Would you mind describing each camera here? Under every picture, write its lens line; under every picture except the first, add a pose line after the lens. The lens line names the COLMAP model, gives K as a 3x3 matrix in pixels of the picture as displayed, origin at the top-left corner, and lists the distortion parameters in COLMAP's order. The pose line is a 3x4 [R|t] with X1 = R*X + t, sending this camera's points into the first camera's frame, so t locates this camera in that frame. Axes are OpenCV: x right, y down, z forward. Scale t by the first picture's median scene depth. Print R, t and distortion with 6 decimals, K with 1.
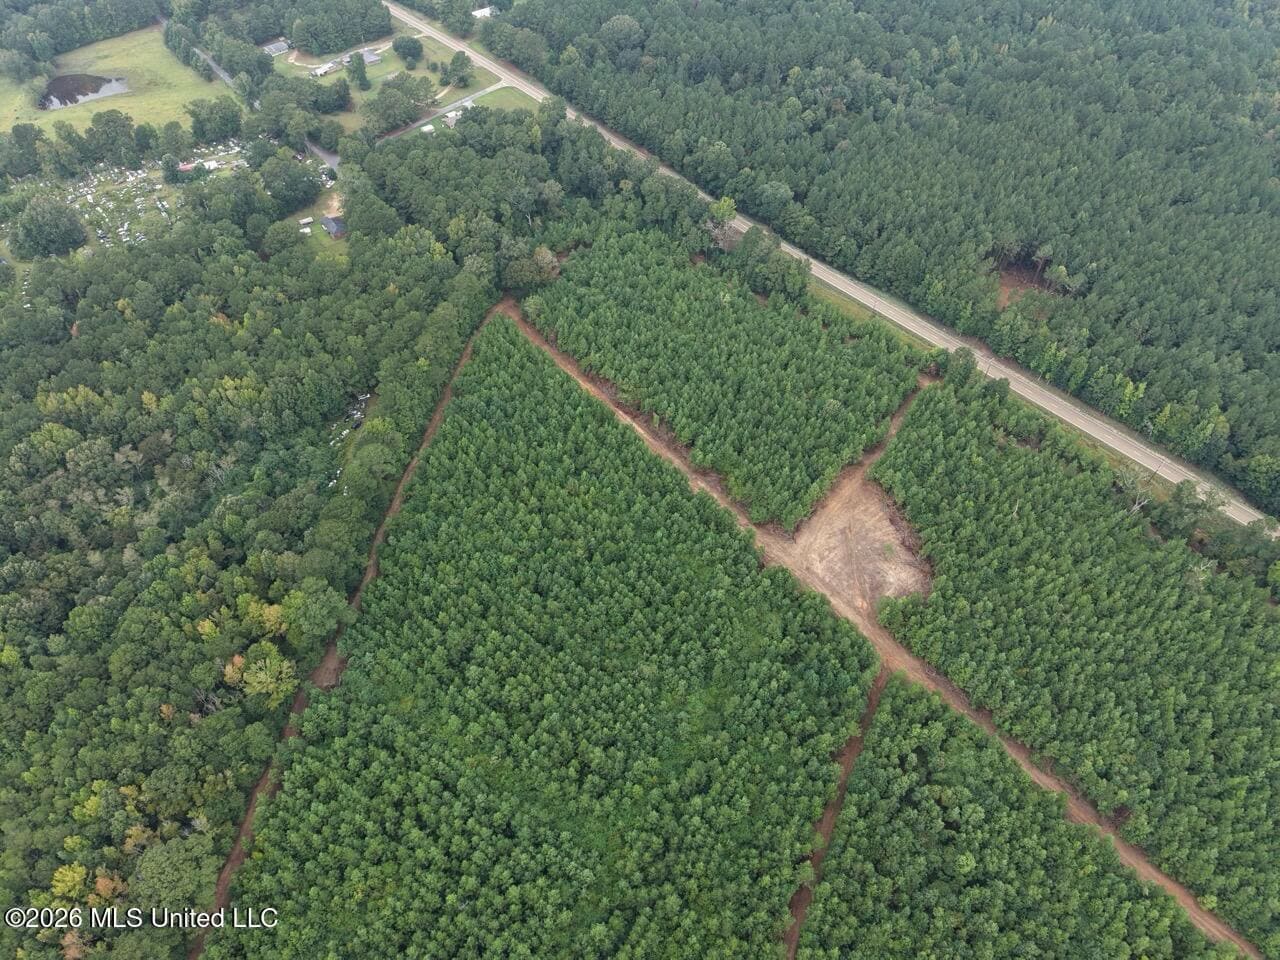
lens RADIAL K [[857.2, 0, 640.0], [0, 857.2, 480.0], [0, 0, 1]] dist [0.026600, -0.026078]
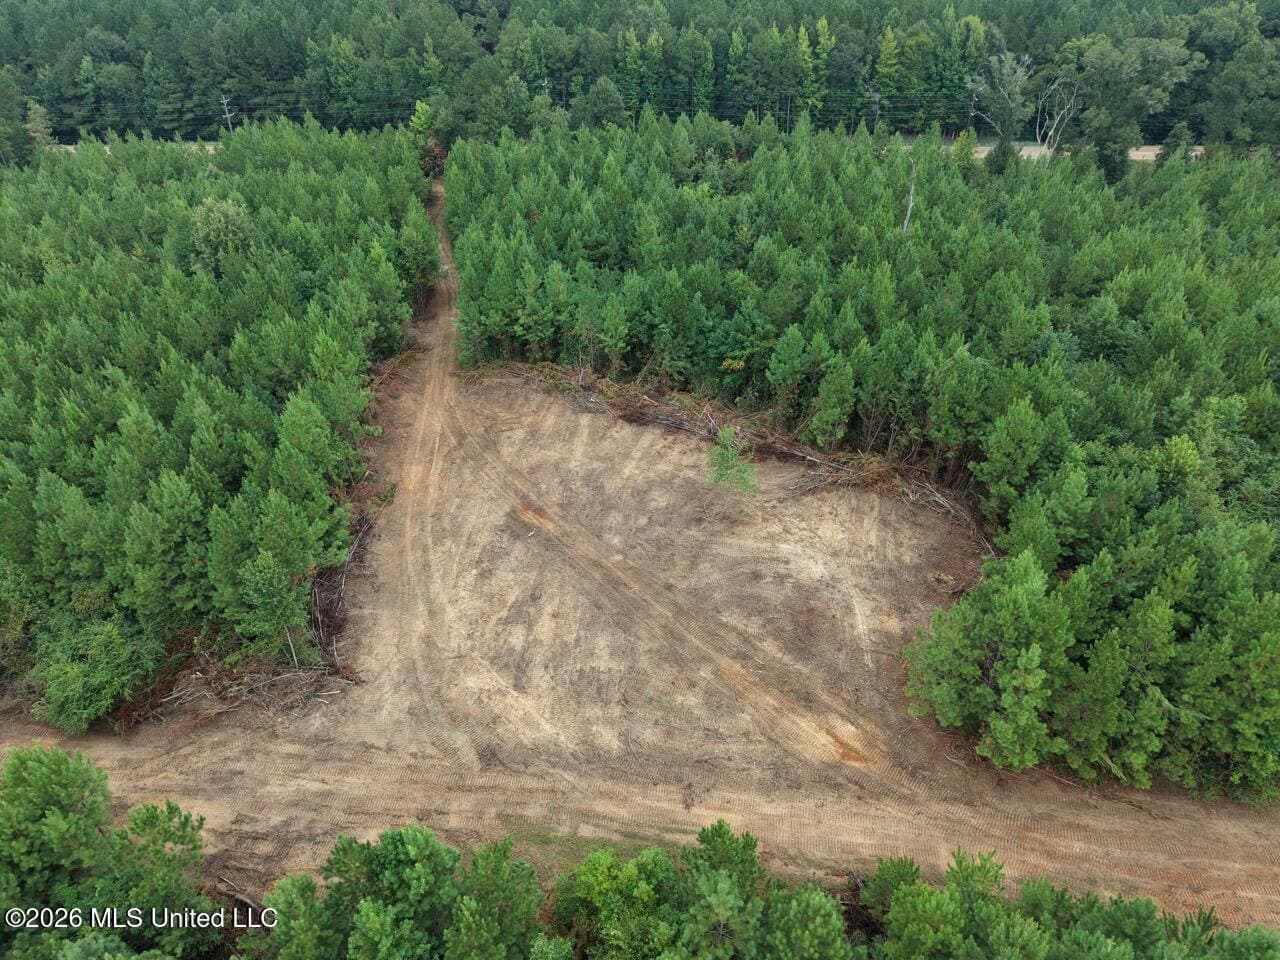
lens RADIAL K [[844.9, 0, 640.0], [0, 844.9, 480.0], [0, 0, 1]] dist [0.110313, -0.157044]
pose [[0.704091, -0.426092, 0.568068, 0.140071], [0.536604, 0.843203, -0.032630, 0.077114], [-0.465093, 0.327802, 0.822335, 0.817939]]
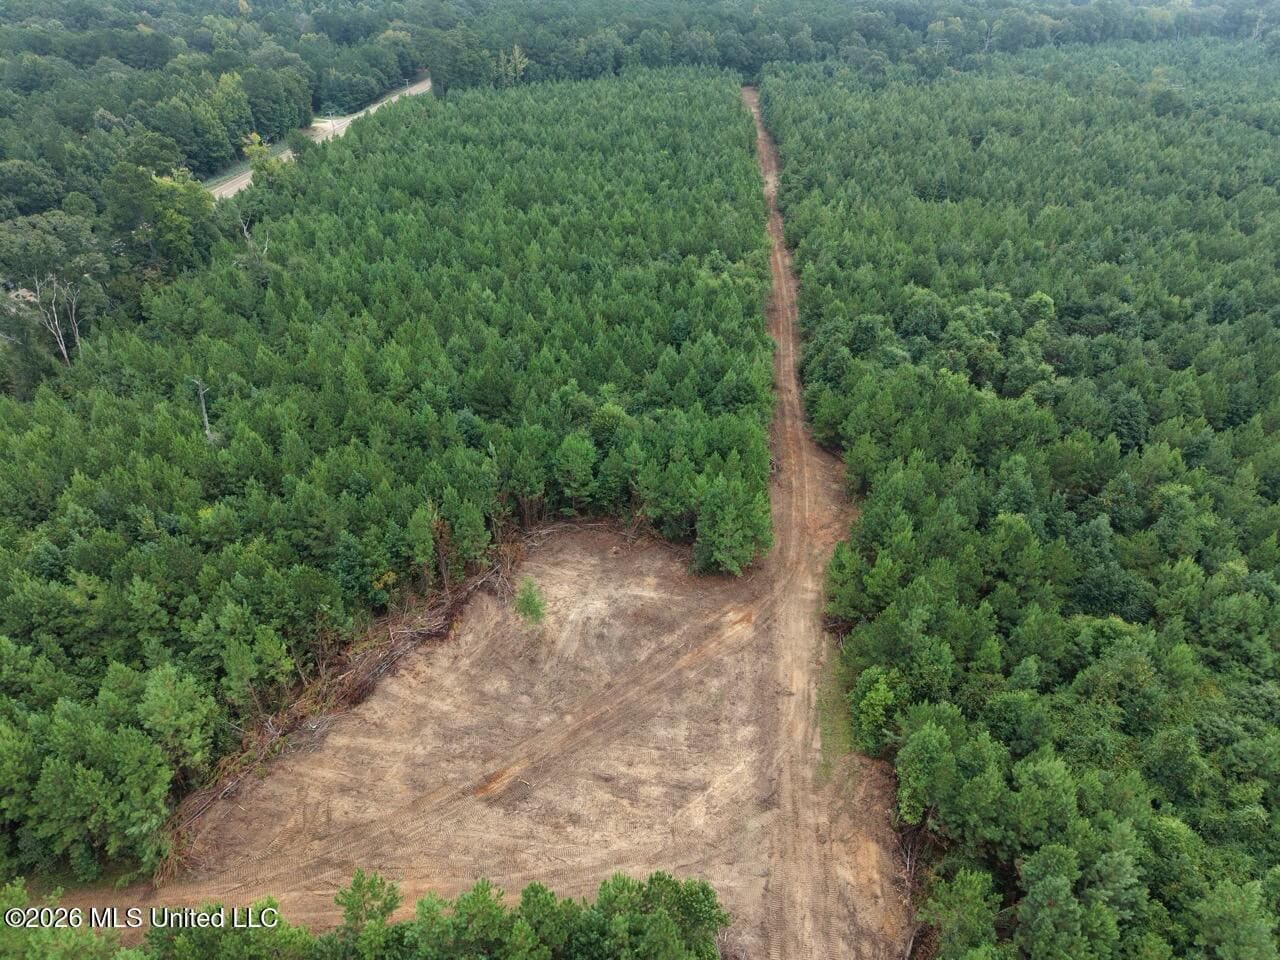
lens RADIAL K [[857.2, 0, 640.0], [0, 857.2, 480.0], [0, 0, 1]] dist [0.026600, -0.026078]
pose [[-0.691217, -0.397096, 0.603766, 0.109909], [0.534166, 0.281953, 0.796975, -0.135730], [-0.486710, 0.873394, 0.017225, 0.934649]]
